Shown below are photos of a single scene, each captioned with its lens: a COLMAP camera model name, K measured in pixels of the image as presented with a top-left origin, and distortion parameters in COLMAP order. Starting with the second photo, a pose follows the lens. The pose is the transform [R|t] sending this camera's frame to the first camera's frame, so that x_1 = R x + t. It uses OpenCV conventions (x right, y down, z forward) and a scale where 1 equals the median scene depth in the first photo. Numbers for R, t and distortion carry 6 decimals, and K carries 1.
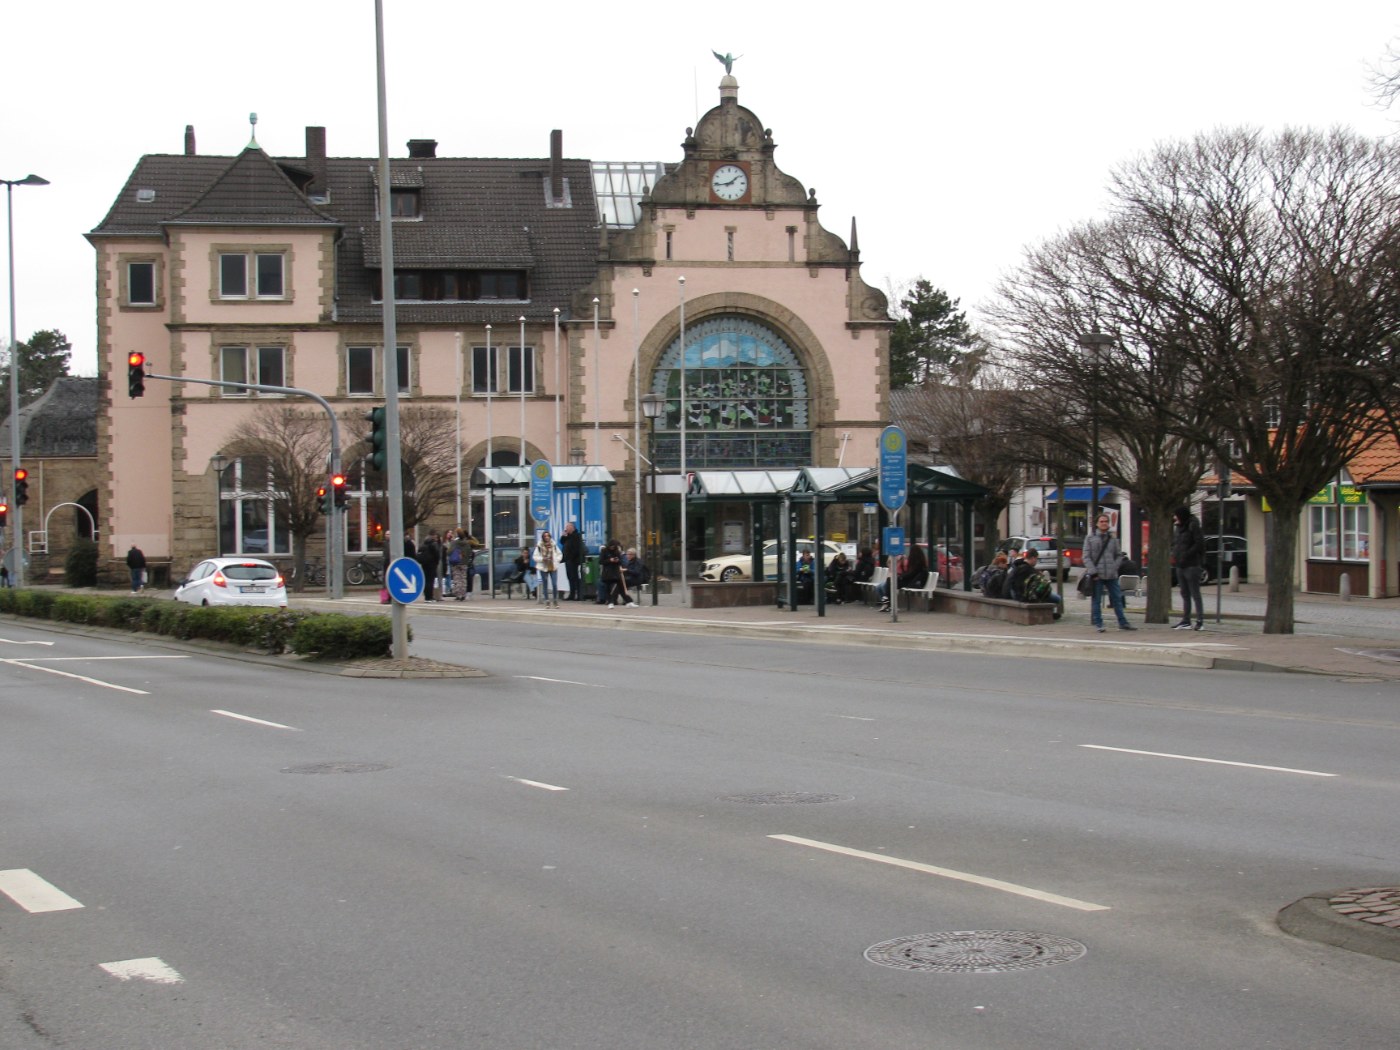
lens RADIAL K [[1993.0, 0, 700.0], [0, 1993.0, 525.0], [0, 0, 1]] dist [-0.016577, -0.028379]
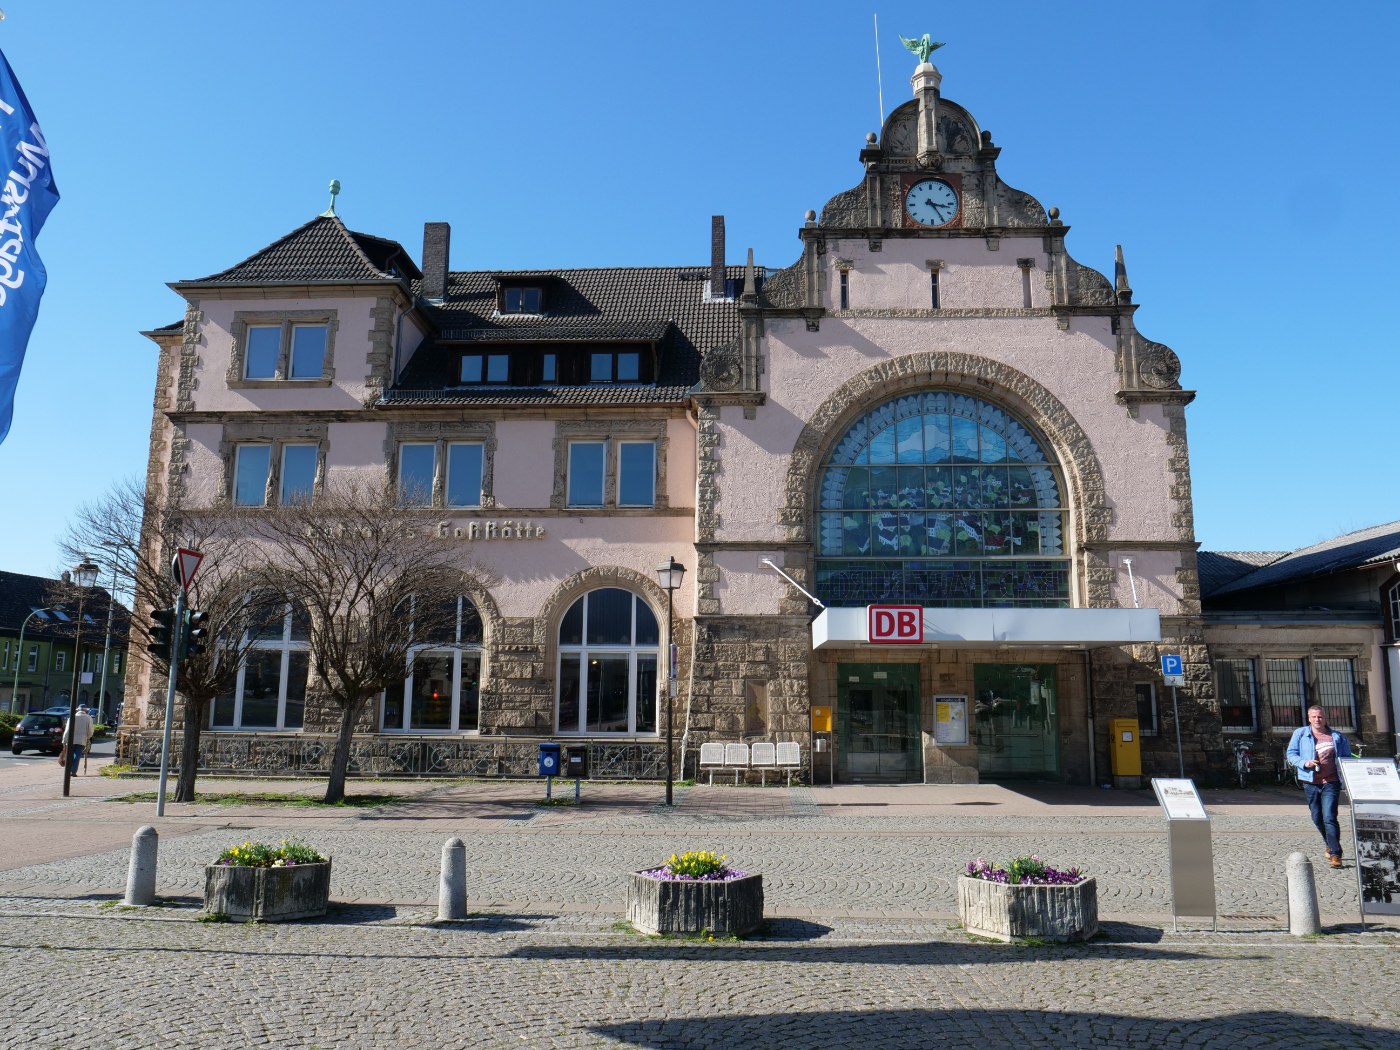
lens RADIAL K [[1035.1, 0, 688.3], [0, 1035.1, 501.0], [0, 0, 1]] dist [-0.039263, -0.000801]
pose [[0.976738, -0.020049, -0.213495, 0.006458], [-0.020734, 0.982125, -0.187086, 0.000036], [0.213429, 0.187161, 0.958863, 0.651586]]
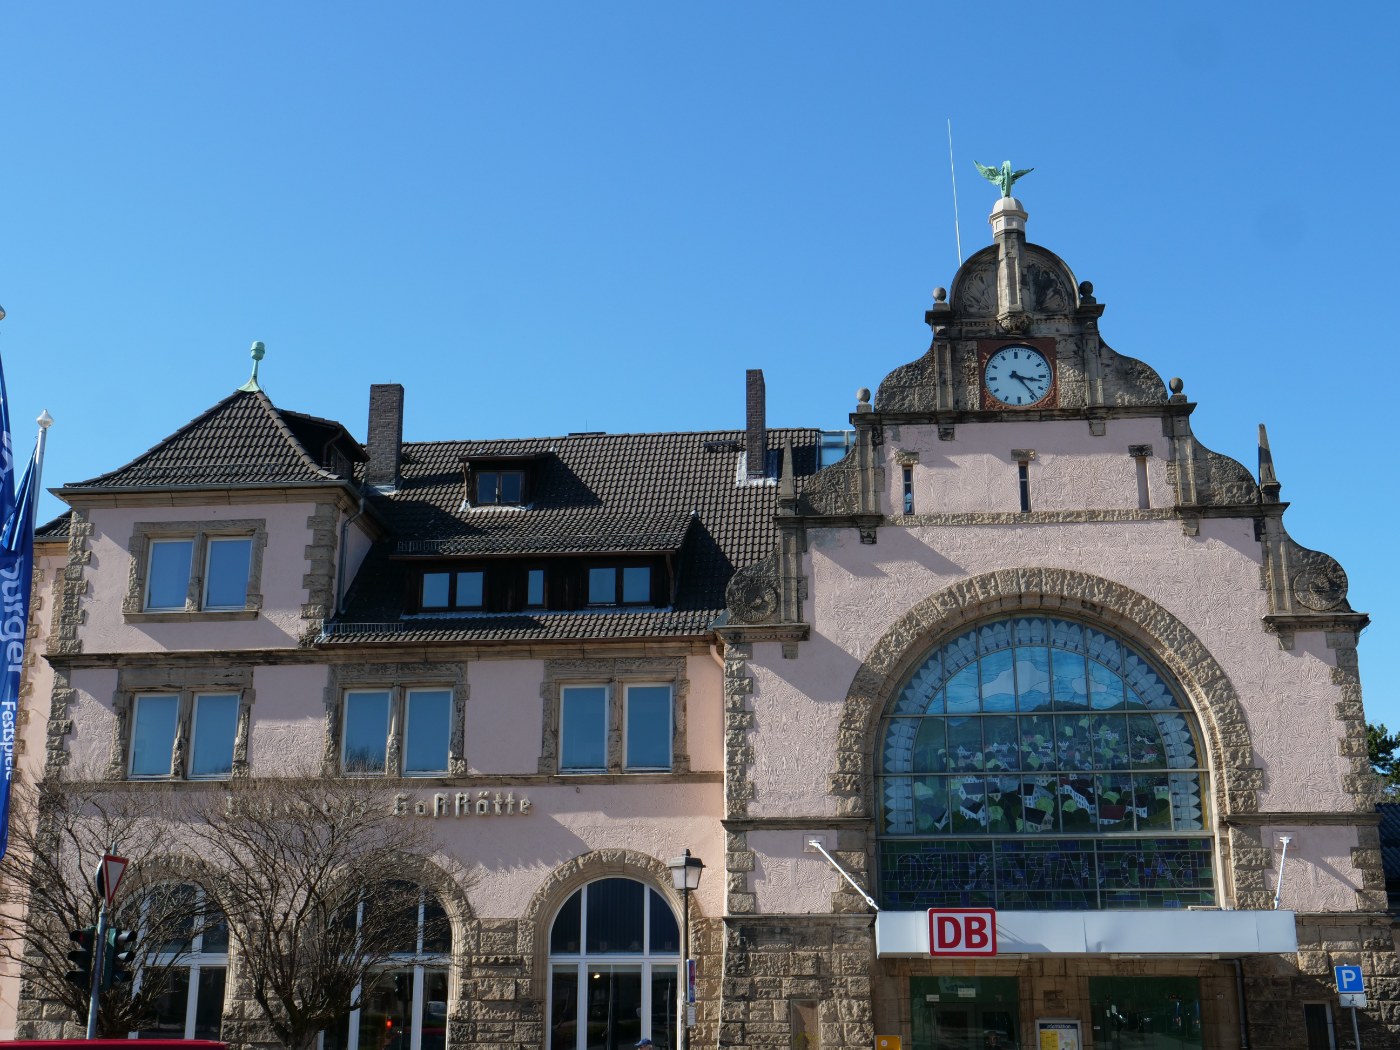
lens RADIAL K [[1624.3, 0, 686.3], [0, 1624.3, 513.2], [0, 0, 1]] dist [0.018518, -0.035216]
pose [[0.967187, -0.061616, -0.246480, 0.034480], [-0.013597, 0.956203, -0.292389, -0.003197], [0.253701, 0.286147, 0.923989, 0.569889]]
